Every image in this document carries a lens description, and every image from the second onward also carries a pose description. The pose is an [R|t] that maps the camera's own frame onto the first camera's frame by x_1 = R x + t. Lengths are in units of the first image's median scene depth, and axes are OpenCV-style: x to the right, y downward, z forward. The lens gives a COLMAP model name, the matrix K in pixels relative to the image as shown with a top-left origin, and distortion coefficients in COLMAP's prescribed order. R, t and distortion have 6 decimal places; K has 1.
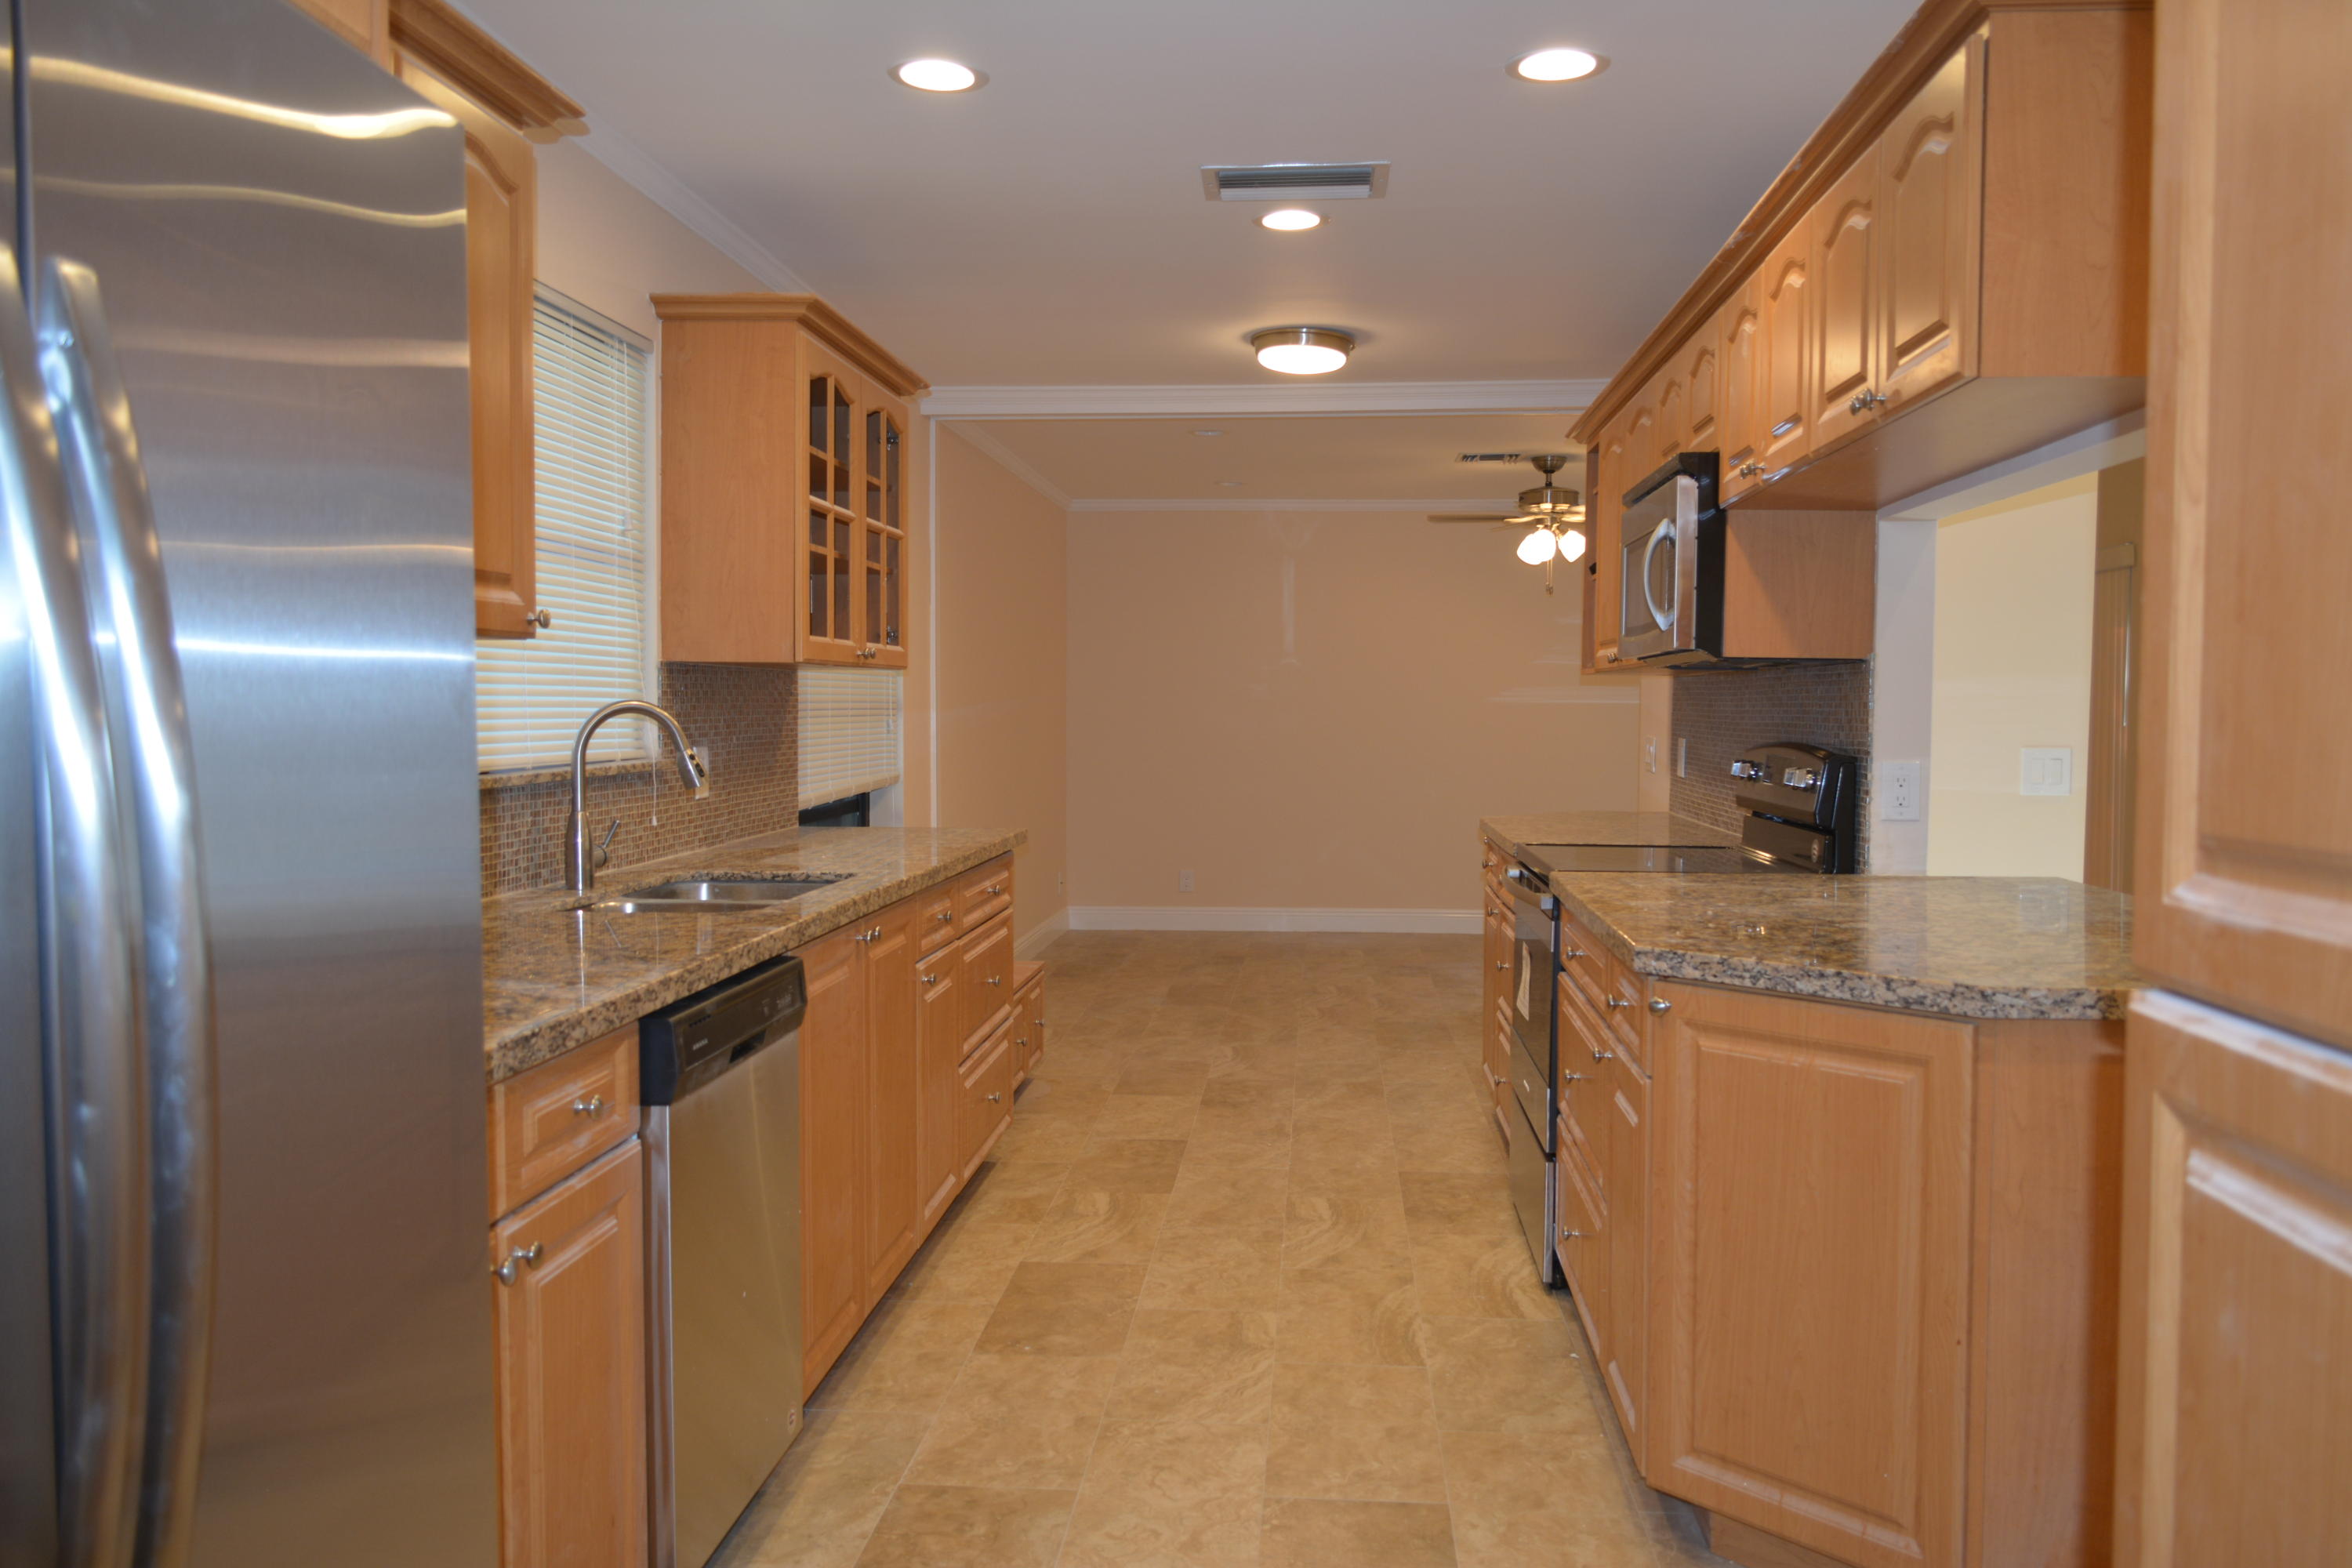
lens RADIAL K [[1766.5, 0, 1176.0], [0, 1766.5, 784.0], [0, 0, 1]] dist [0.003093, 0.001539]
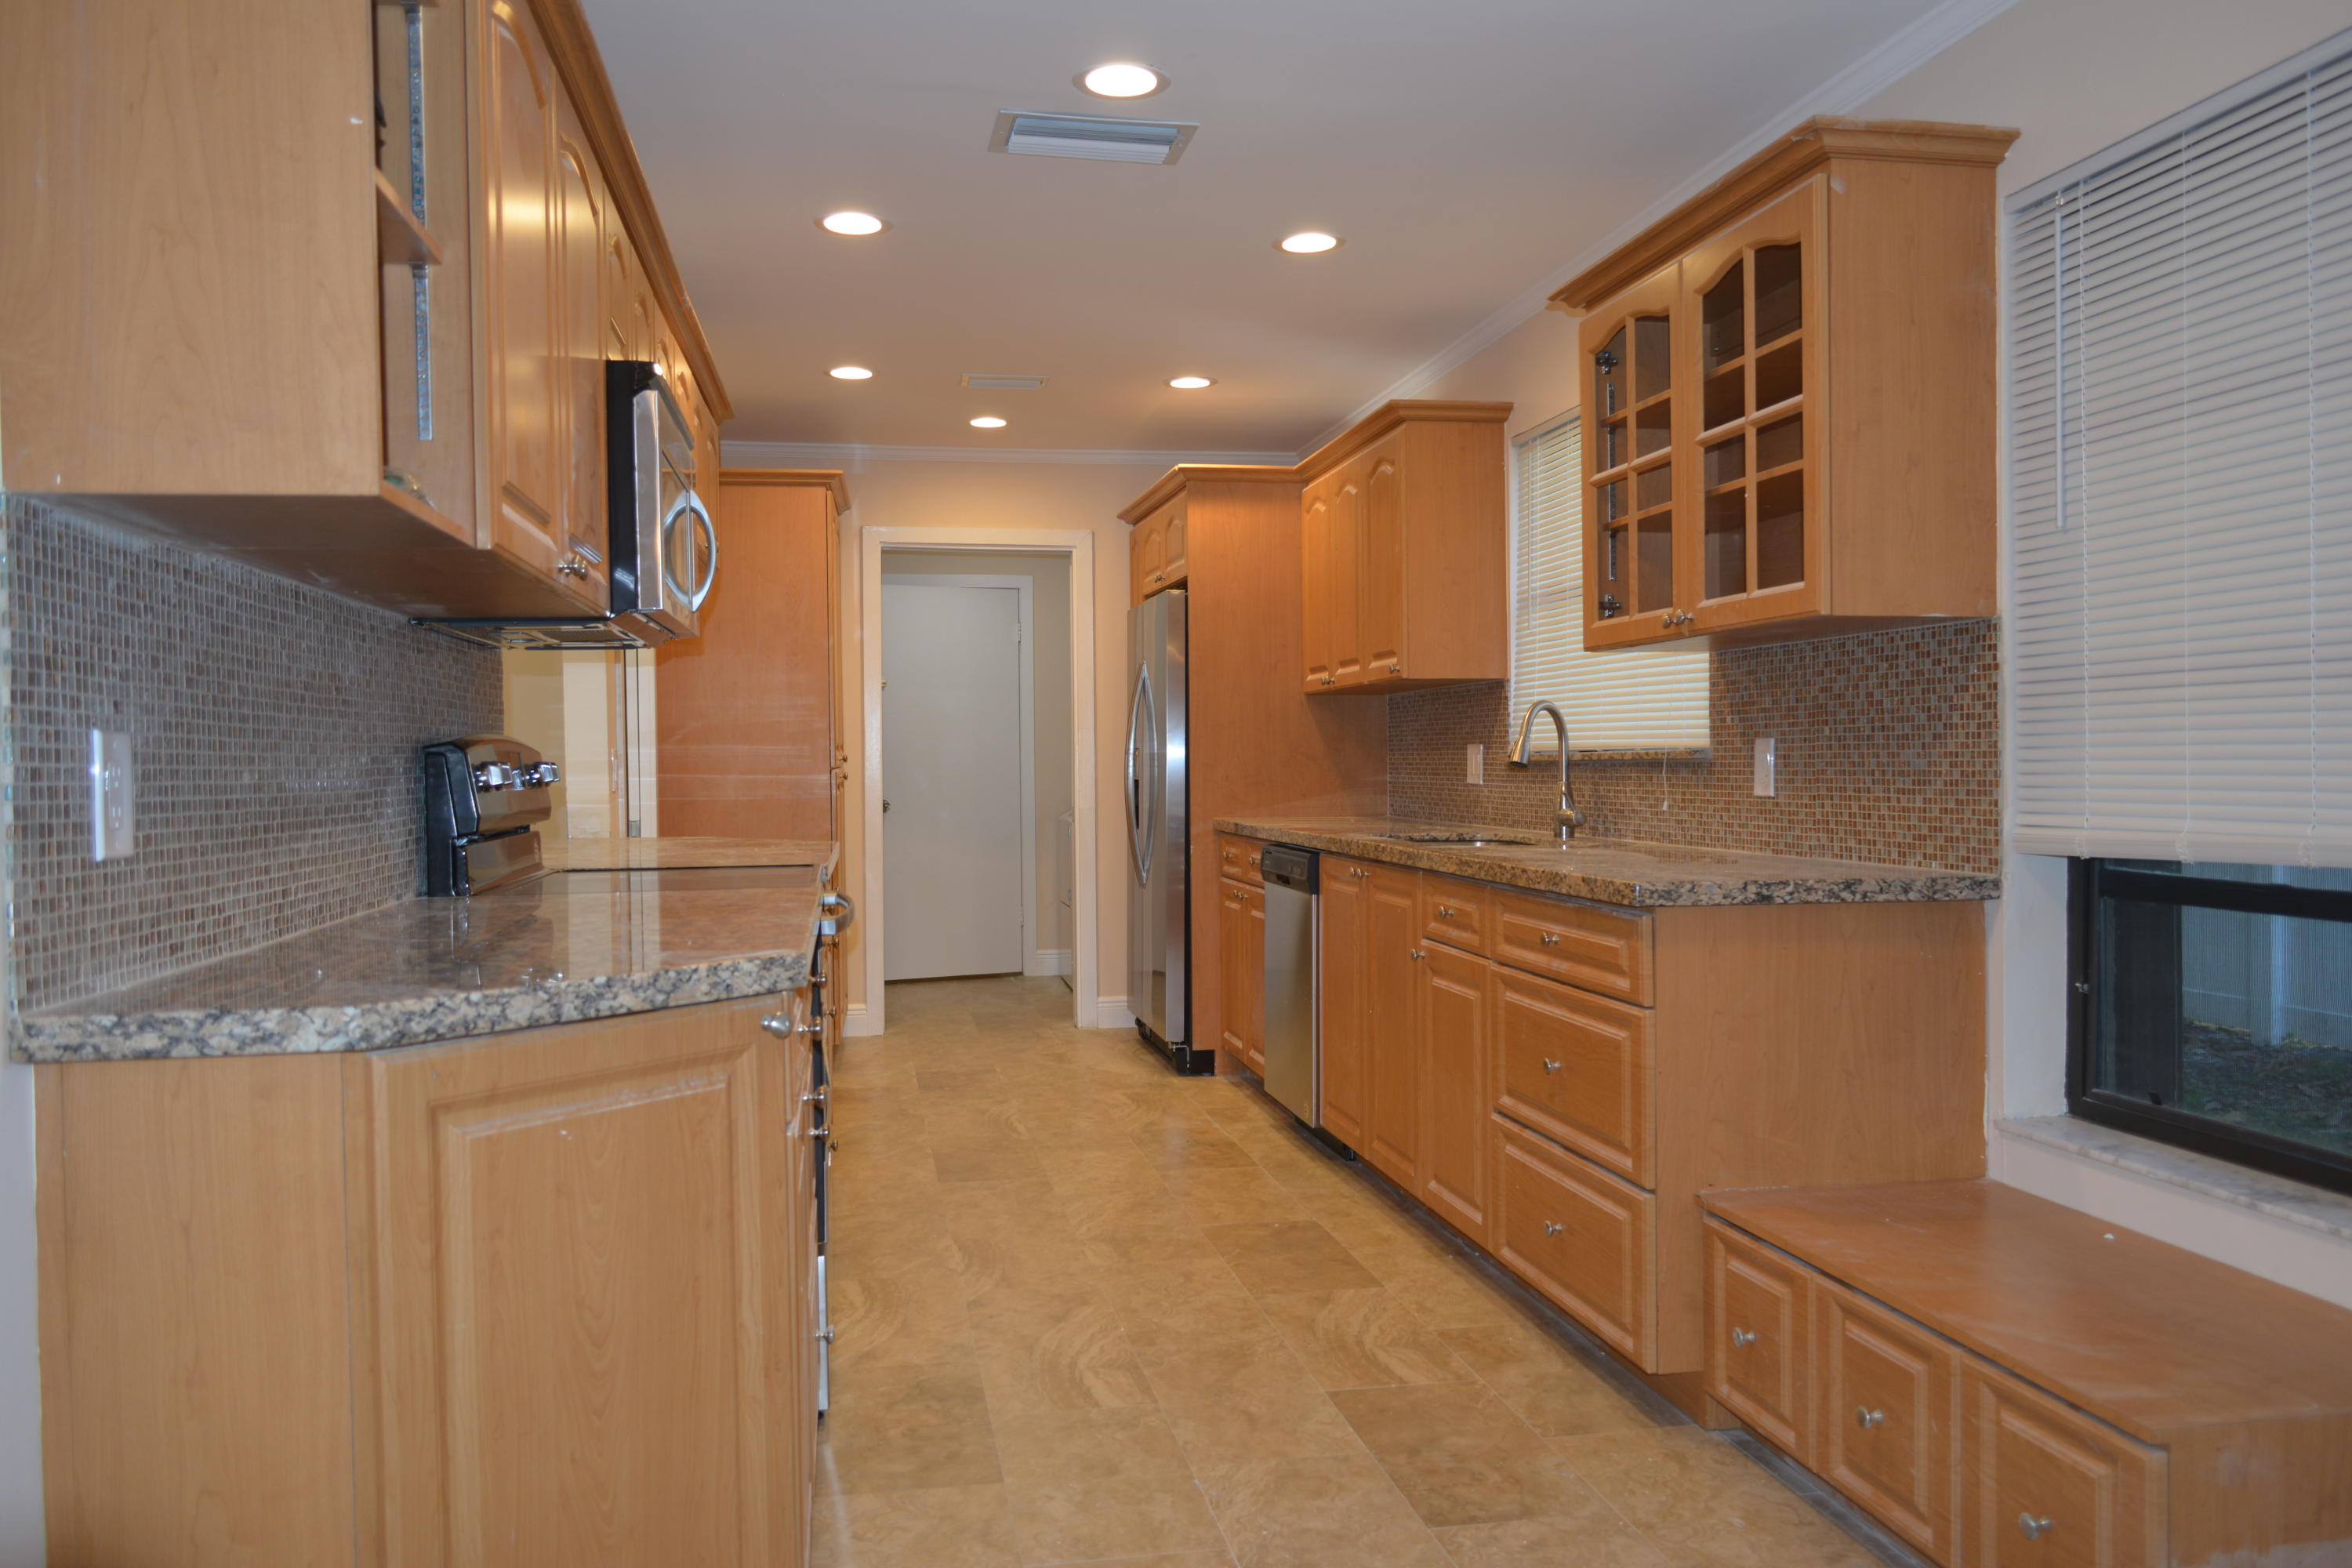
lens RADIAL K [[1766.5, 0, 1176.0], [0, 1766.5, 784.0], [0, 0, 1]] dist [0.003093, 0.001539]
pose [[-0.963962, 0.009056, -0.265887, 0.253657], [-0.006155, 0.998394, 0.056318, -0.045857], [0.265970, 0.055925, -0.962358, 1.773825]]
